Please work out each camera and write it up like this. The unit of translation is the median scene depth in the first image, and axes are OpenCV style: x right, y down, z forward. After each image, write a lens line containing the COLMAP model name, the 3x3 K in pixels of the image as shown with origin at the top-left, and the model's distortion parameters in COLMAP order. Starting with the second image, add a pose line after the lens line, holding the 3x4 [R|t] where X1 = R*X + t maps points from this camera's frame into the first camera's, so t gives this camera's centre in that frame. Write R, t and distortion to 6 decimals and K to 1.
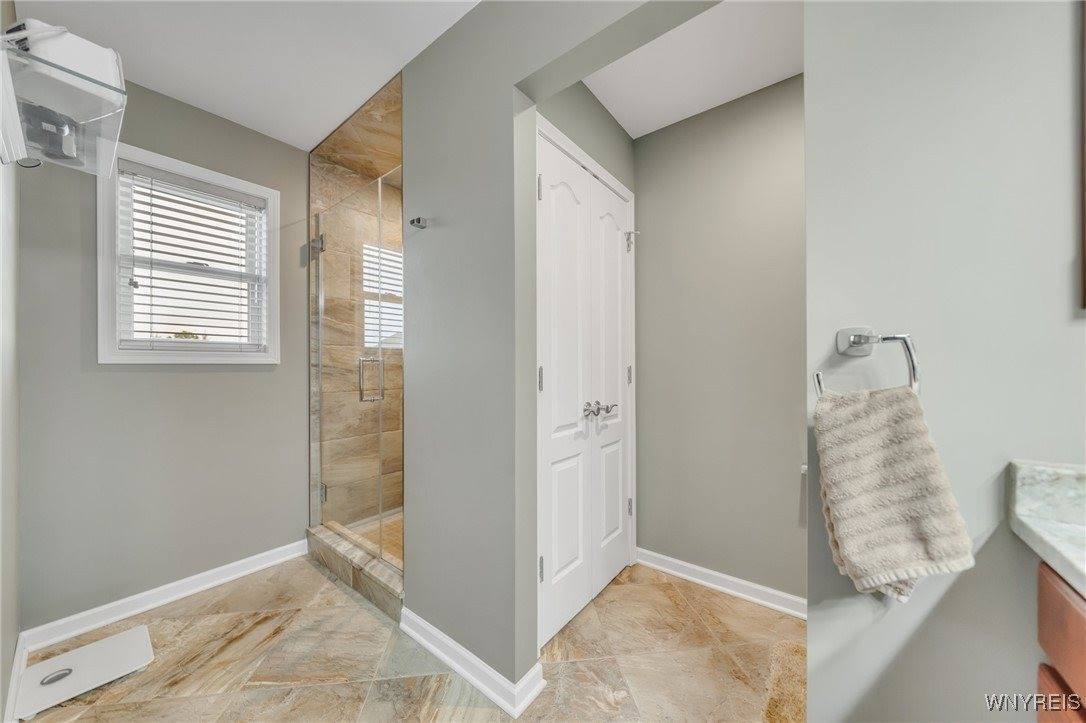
lens RADIAL K [[374.1, 0, 537.8], [0, 374.1, 364.2], [0, 0, 1]] dist [-0.002179, -0.000415]
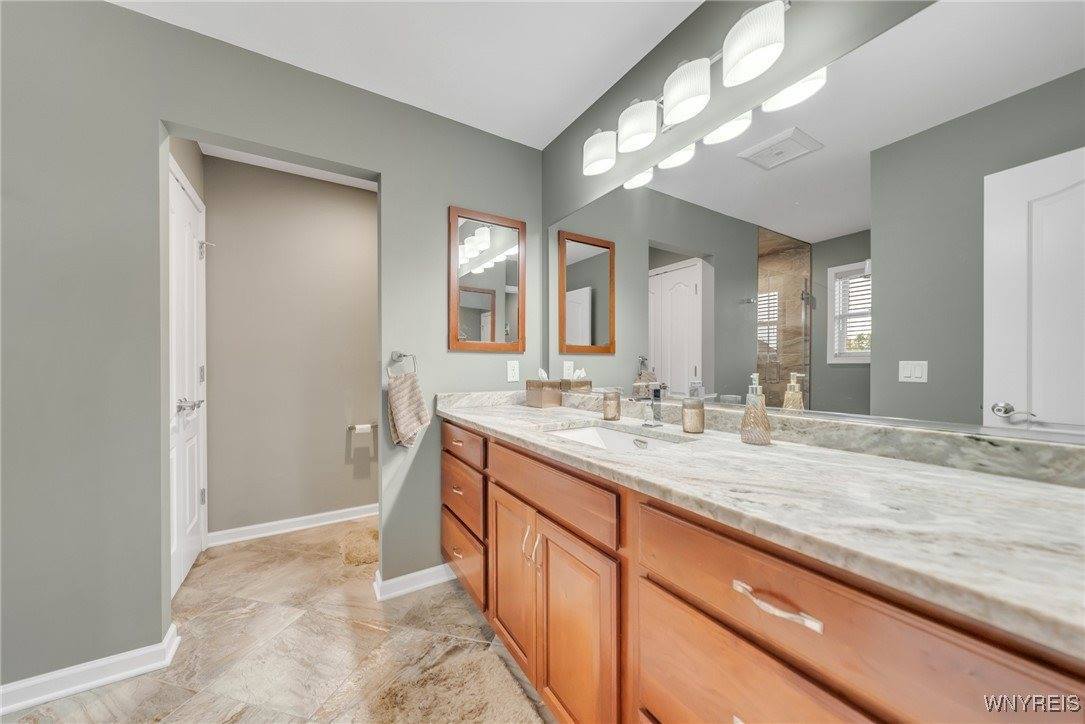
lens RADIAL K [[373.7, 0, 538.0], [0, 373.7, 366.7], [0, 0, 1]] dist [-0.002179, -0.000415]
pose [[0.349455, 0.001352, 0.936952, -0.689585], [-0.001843, 0.999998, -0.000755, 0.008677], [-0.936951, -0.001463, 0.349457, -0.456535]]
